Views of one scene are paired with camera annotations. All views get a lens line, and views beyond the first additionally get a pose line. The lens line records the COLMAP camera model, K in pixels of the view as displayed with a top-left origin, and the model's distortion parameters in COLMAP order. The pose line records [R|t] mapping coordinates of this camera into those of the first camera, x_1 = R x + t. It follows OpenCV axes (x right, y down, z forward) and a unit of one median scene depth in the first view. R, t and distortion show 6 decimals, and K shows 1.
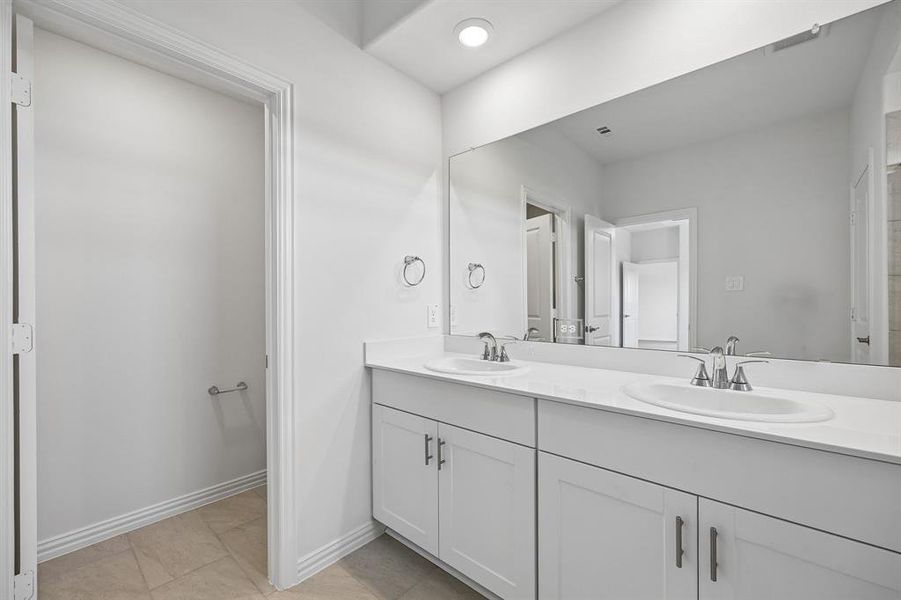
lens RADIAL K [[371.5, 0, 450.5], [0, 371.5, 300.0], [0, 0, 1]] dist [0.000092, 0.000043]
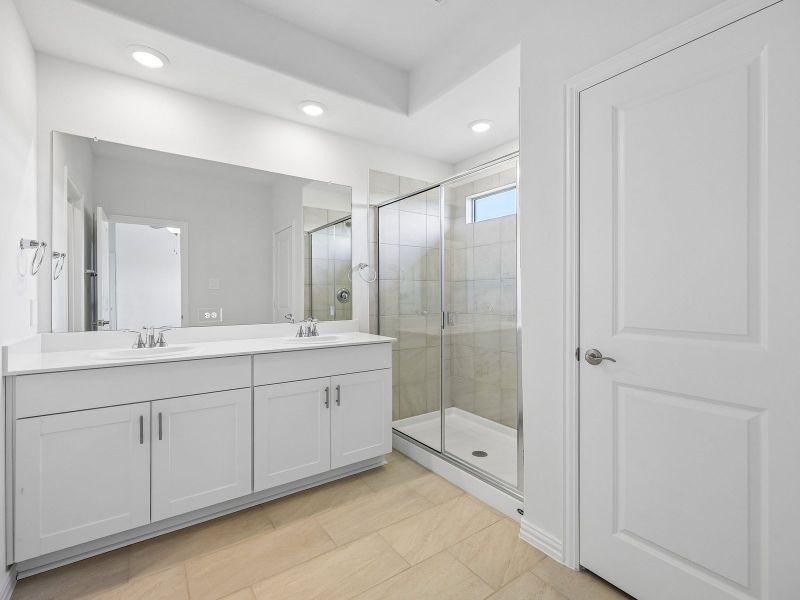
lens RADIAL K [[374.1, 0, 401.6], [0, 374.1, 292.0], [0, 0, 1]] dist [0.000360, -0.000475]
pose [[0.208323, 0.015907, 0.977931, -0.876035], [-0.007598, 0.999864, -0.014645, 0.008302], [-0.978031, -0.004379, 0.208415, 0.027260]]
